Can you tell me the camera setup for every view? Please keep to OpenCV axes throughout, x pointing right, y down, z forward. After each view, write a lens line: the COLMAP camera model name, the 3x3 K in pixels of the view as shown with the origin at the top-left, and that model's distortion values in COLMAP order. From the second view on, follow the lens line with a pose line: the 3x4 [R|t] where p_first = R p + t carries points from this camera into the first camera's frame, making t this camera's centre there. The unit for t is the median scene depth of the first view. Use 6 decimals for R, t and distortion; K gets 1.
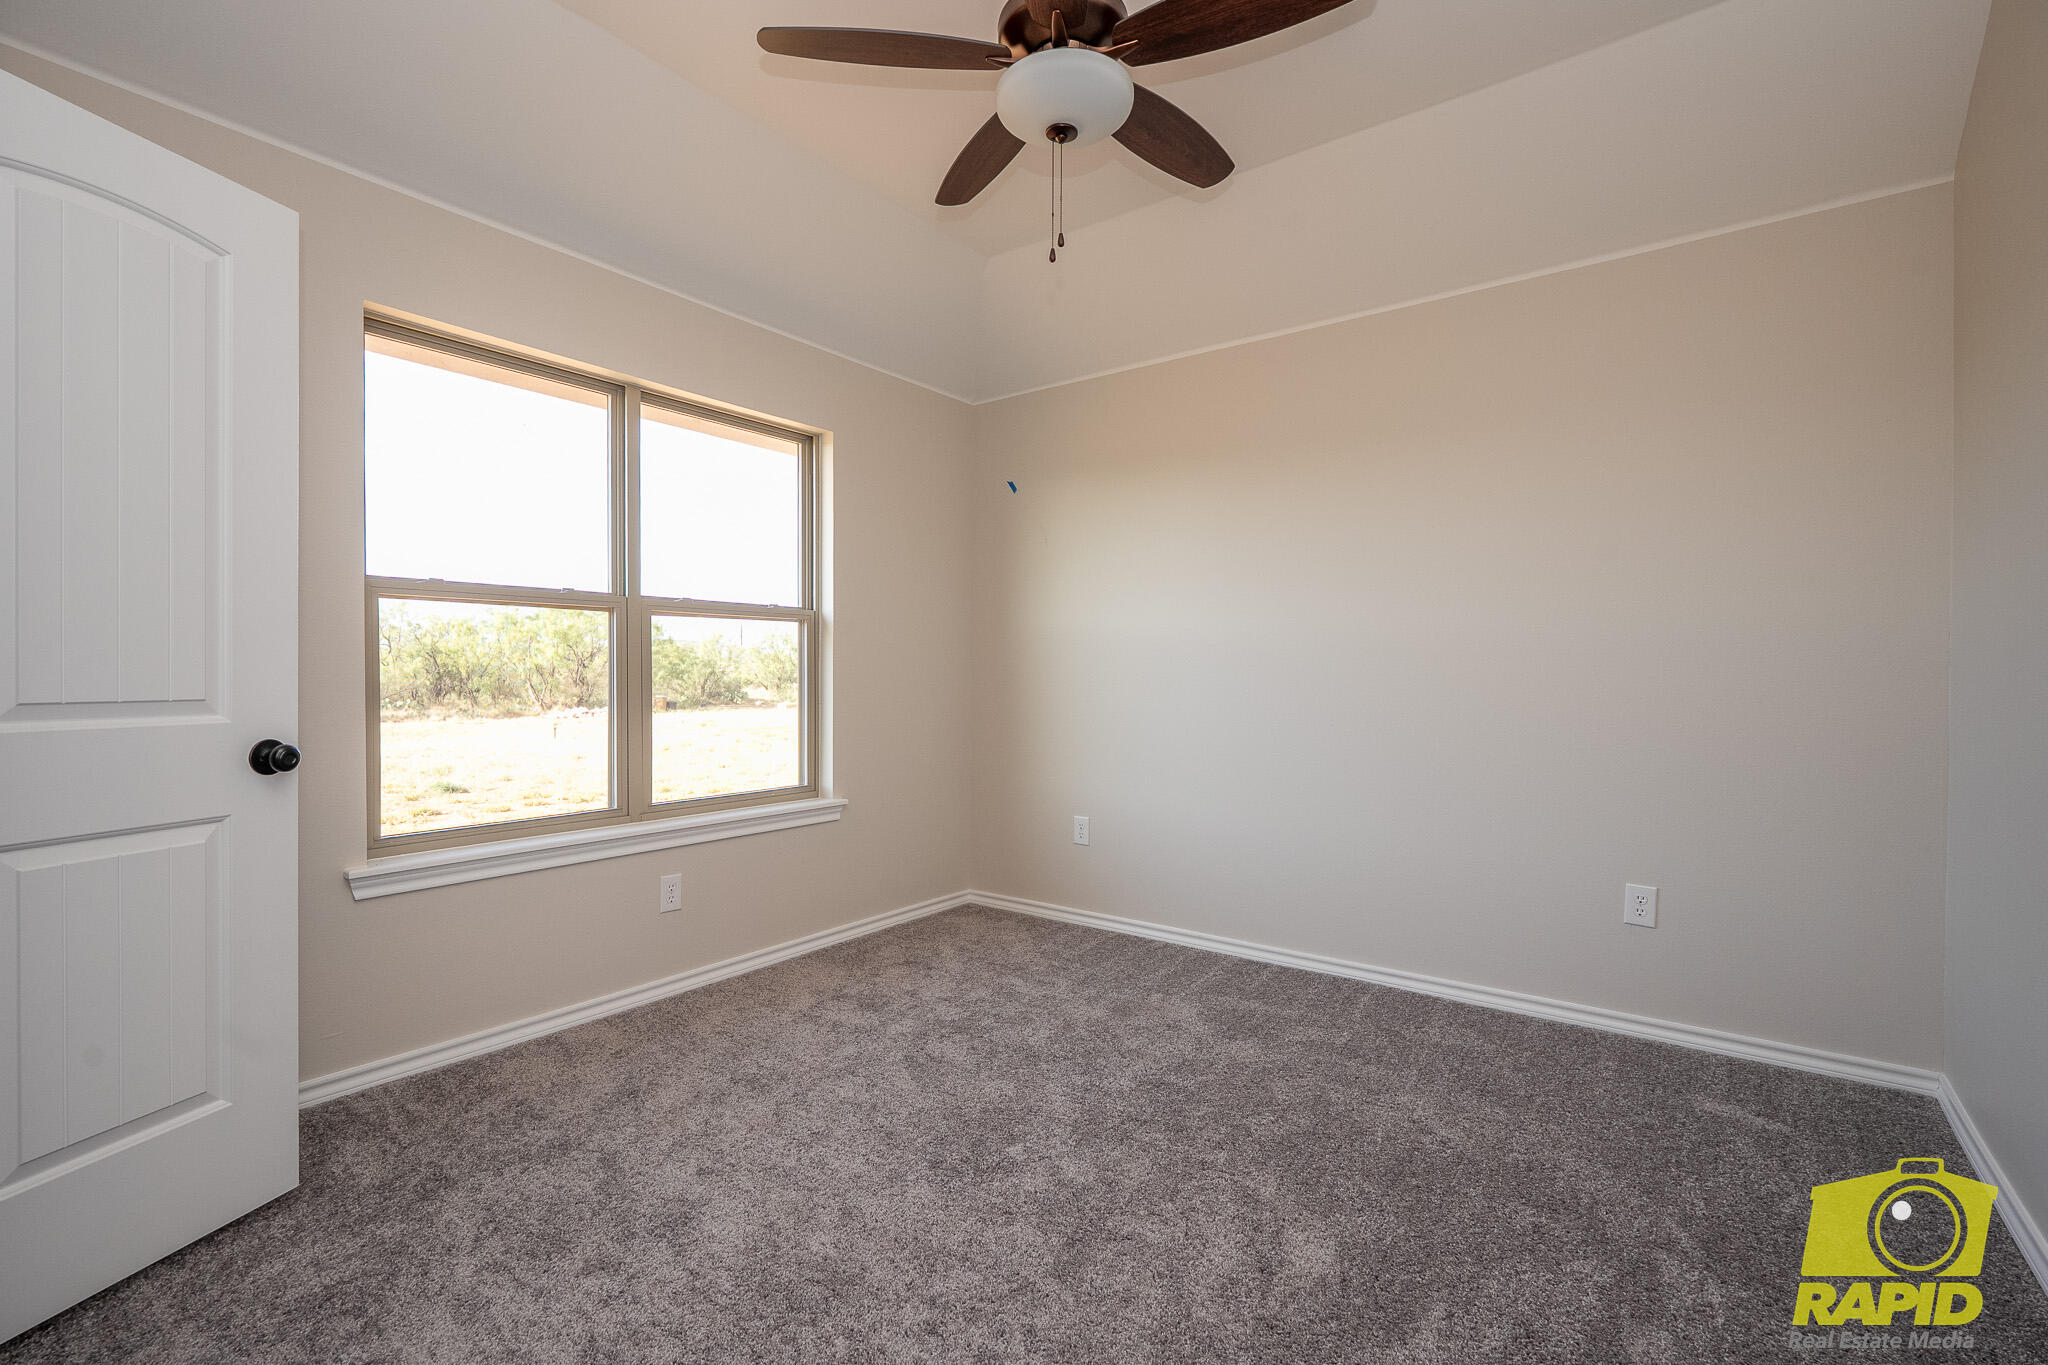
lens RADIAL K [[898.7, 0, 1024.2], [0, 898.7, 680.1], [0, 0, 1]] dist [-0.003238, -0.000018]
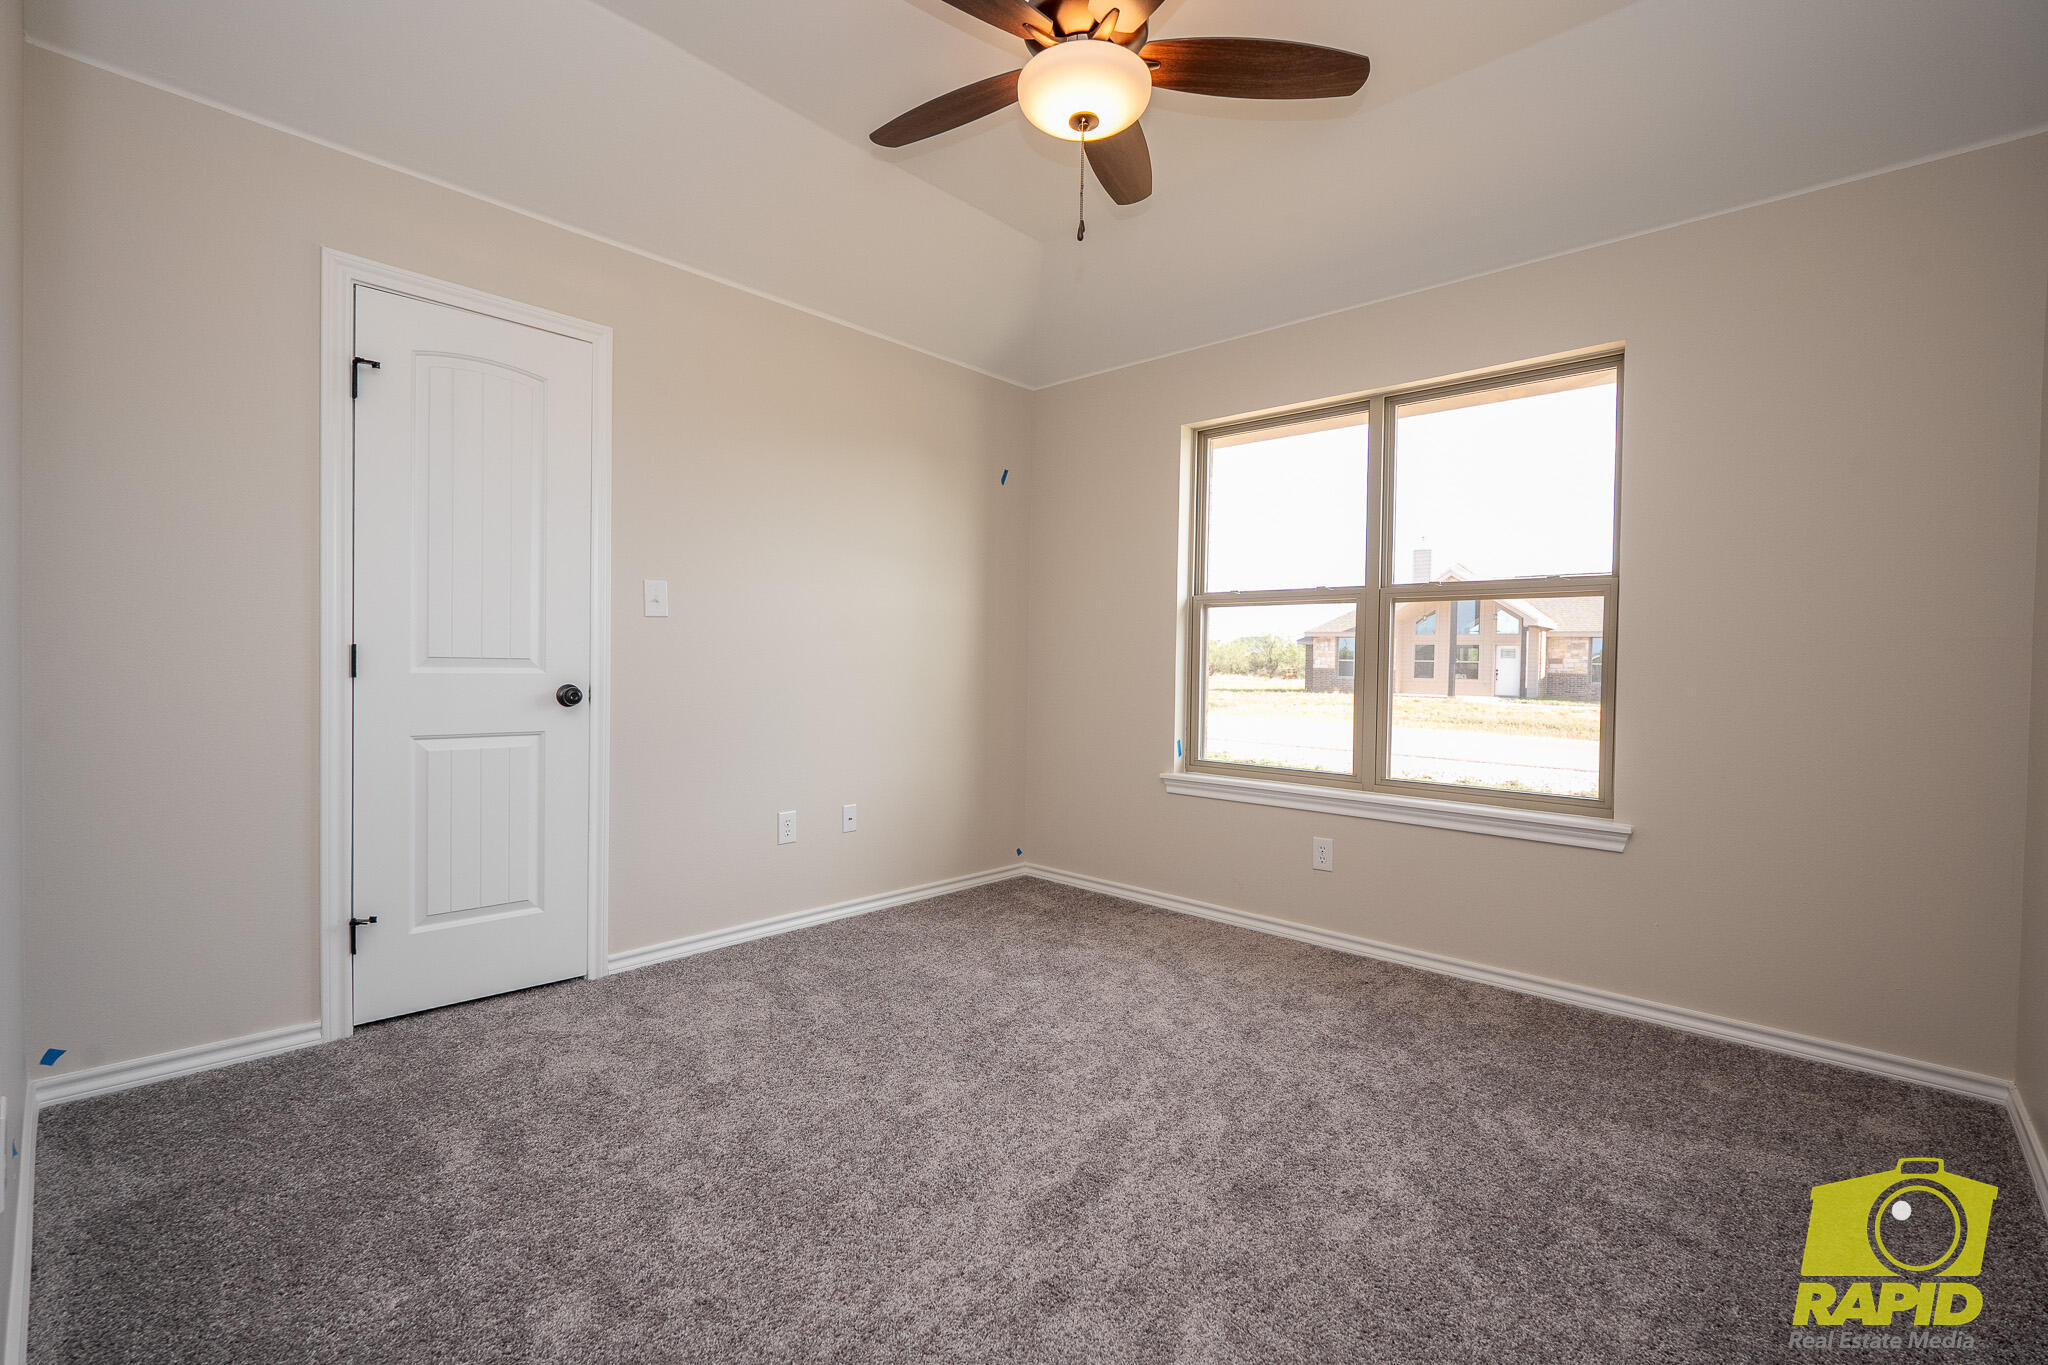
lens RADIAL K [[898.7, 0, 1024.2], [0, 898.7, 680.1], [0, 0, 1]] dist [-0.003238, -0.000018]
pose [[-0.104355, 0.017622, -0.994384, 0.707216], [-0.020879, 0.999584, 0.019905, 0.008041], [0.994321, 0.022839, -0.103943, 0.687011]]
